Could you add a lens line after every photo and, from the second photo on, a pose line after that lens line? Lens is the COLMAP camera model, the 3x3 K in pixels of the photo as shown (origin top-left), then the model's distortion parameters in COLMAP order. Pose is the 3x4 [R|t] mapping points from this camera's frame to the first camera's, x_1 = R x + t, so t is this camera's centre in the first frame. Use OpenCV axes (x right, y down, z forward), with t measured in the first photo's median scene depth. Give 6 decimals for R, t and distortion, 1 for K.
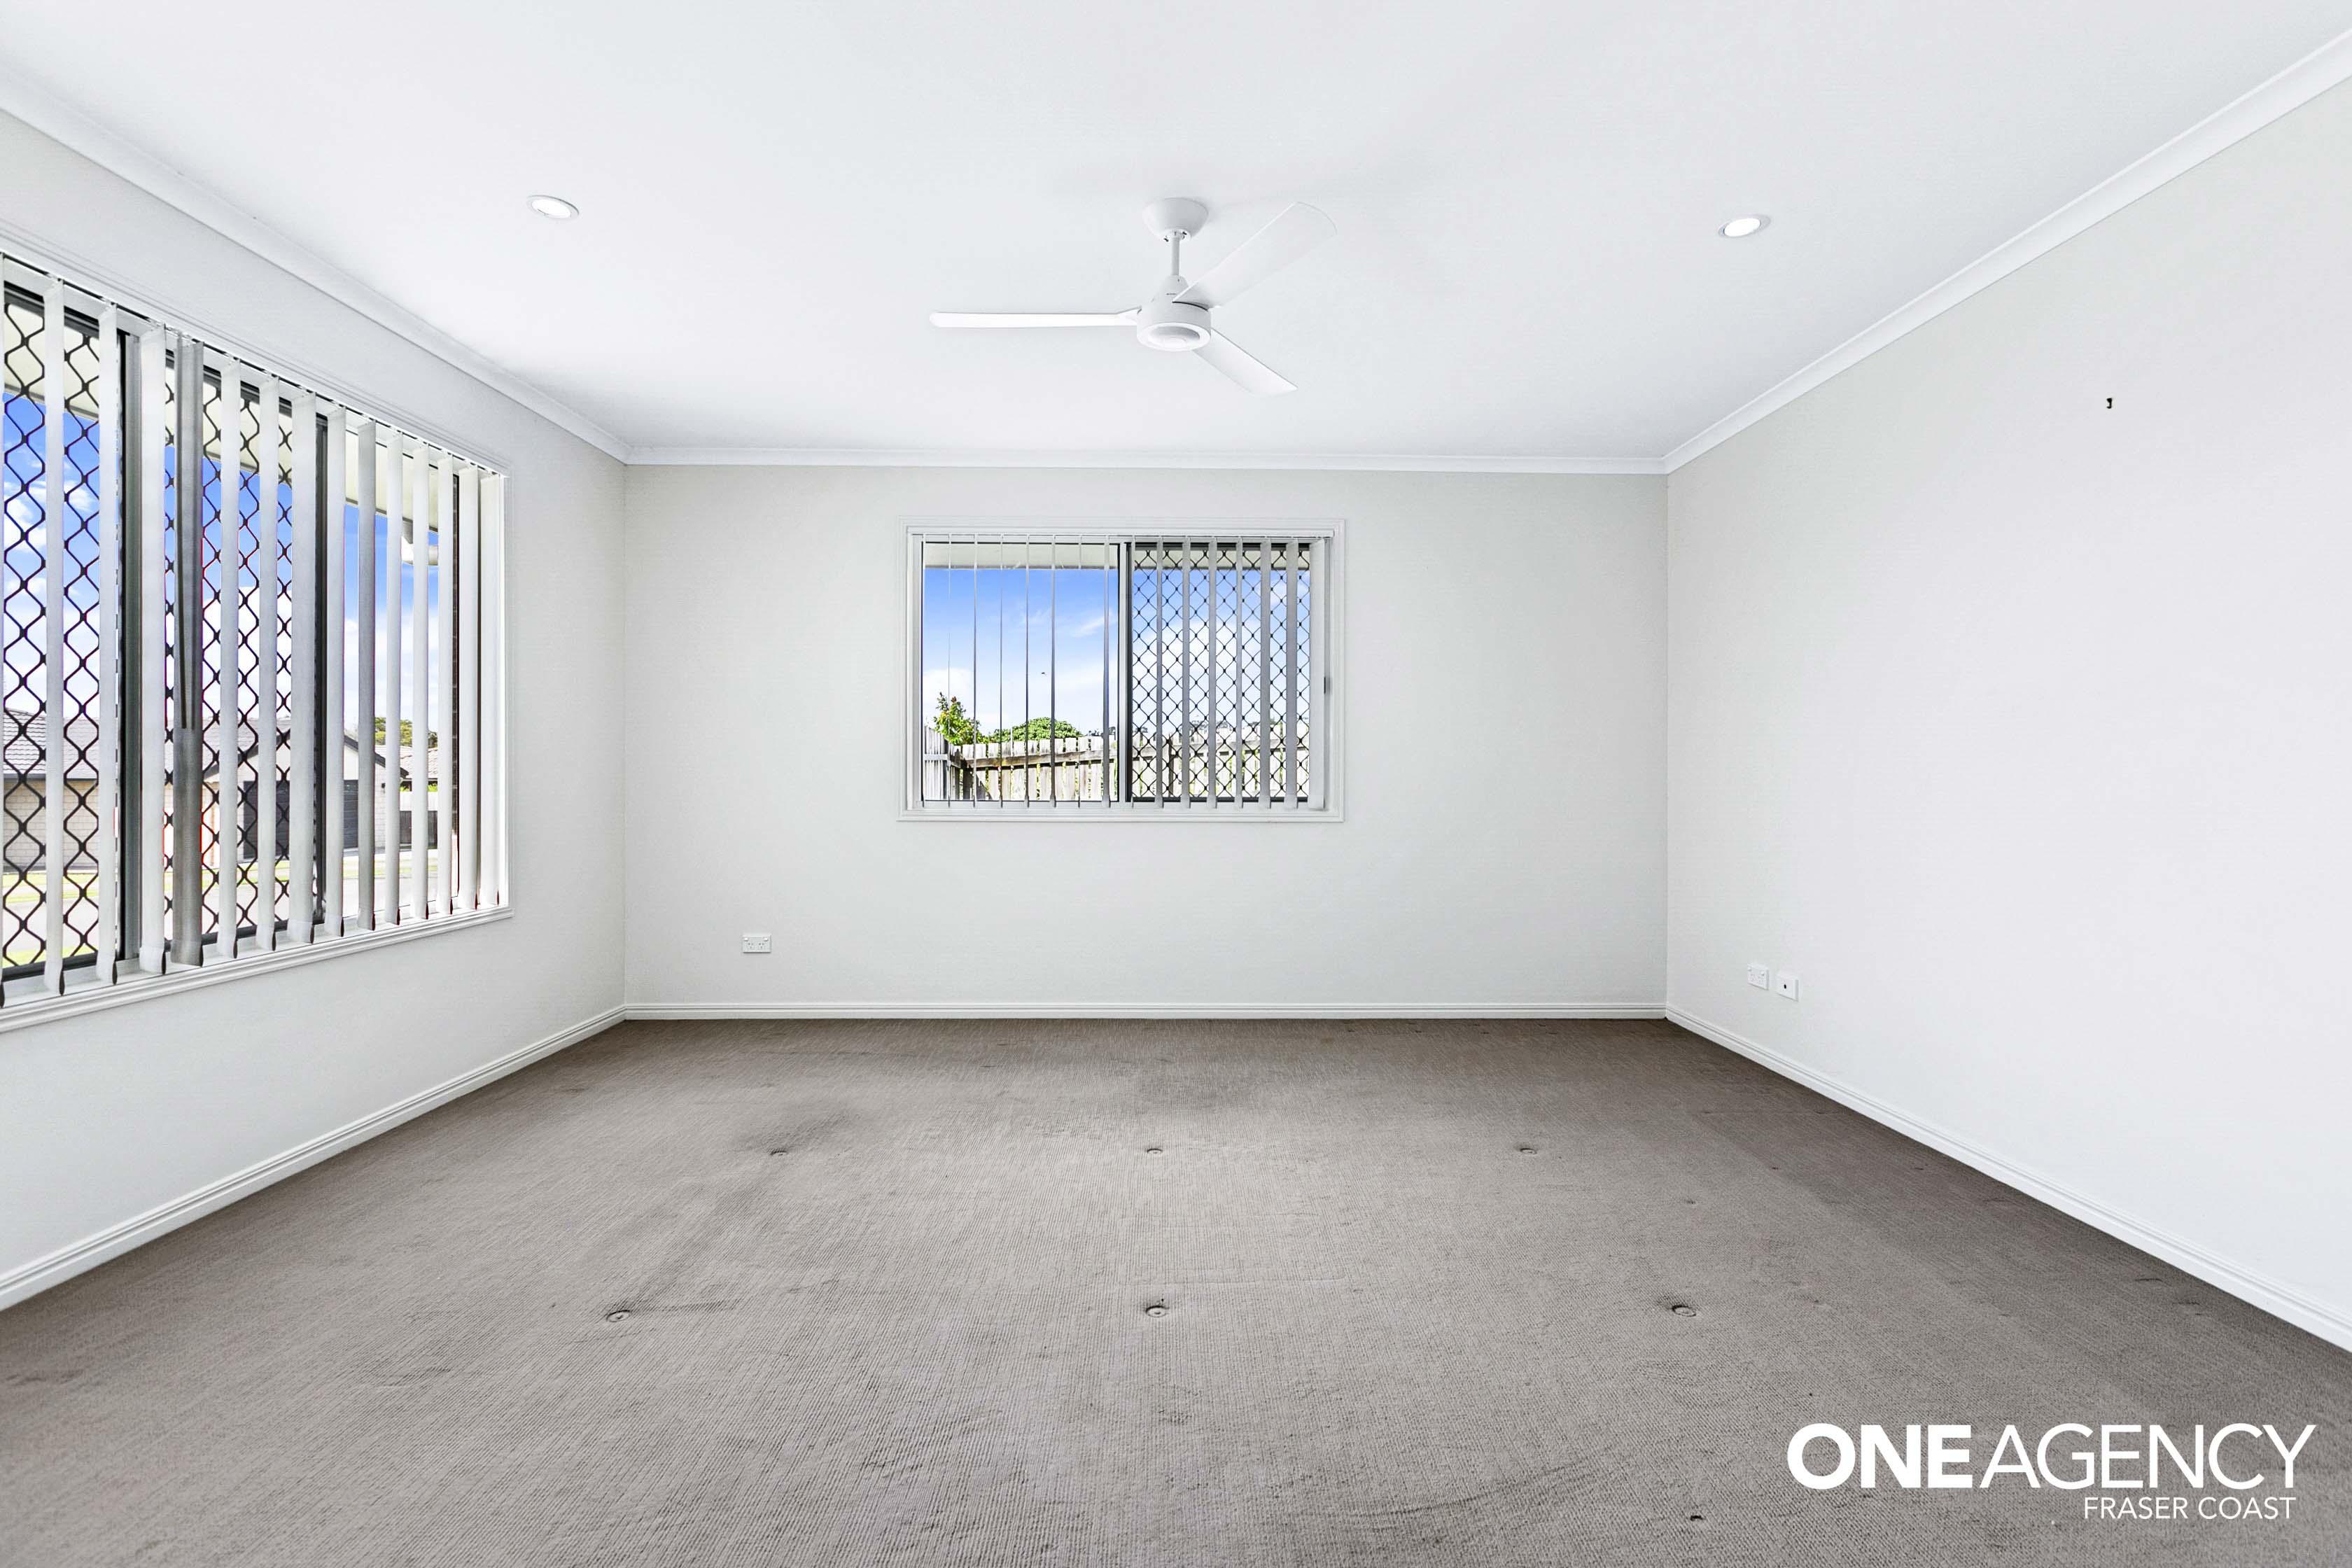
lens RADIAL K [[1068.8, 0, 1175.3], [0, 1068.8, 765.1], [0, 0, 1]] dist [0.004646, 0.001082]
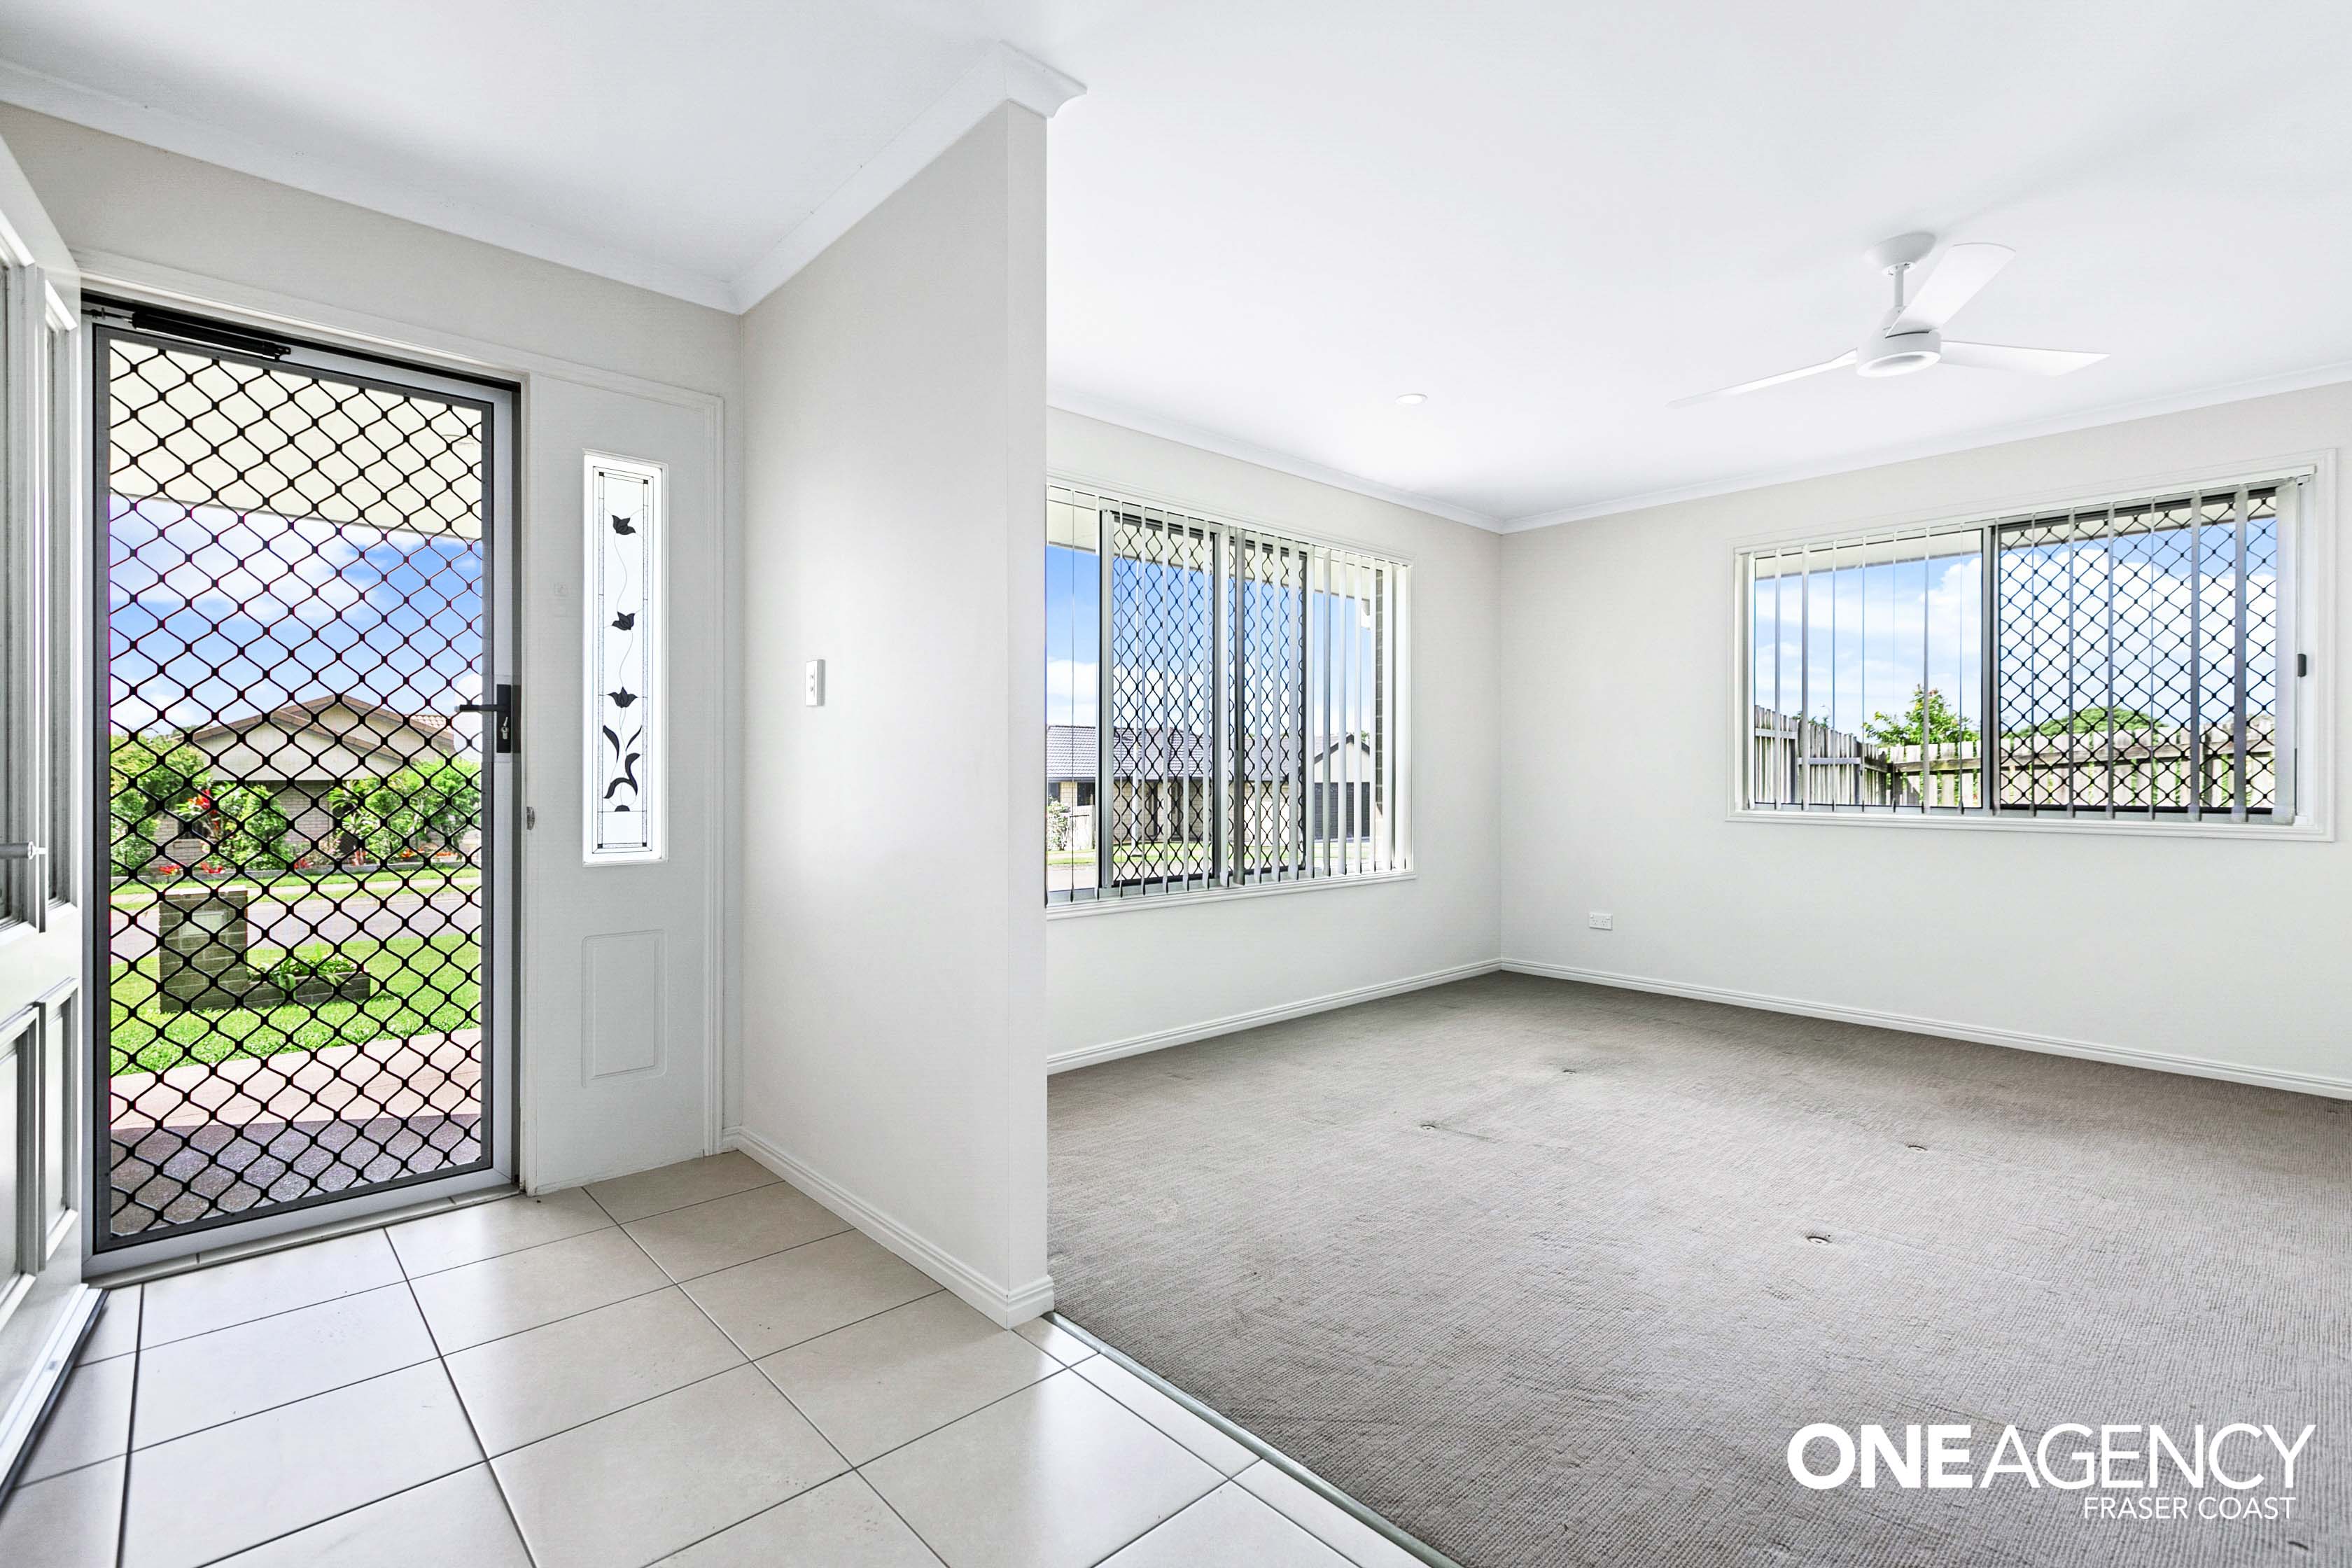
lens RADIAL K [[1068.8, 0, 1175.3], [0, 1068.8, 765.1], [0, 0, 1]] dist [0.004646, 0.001082]
pose [[0.664771, -0.006035, -0.747023, 0.302925], [0.002841, 0.999981, -0.005550, -0.000436], [0.747042, 0.001568, 0.664775, -0.228843]]
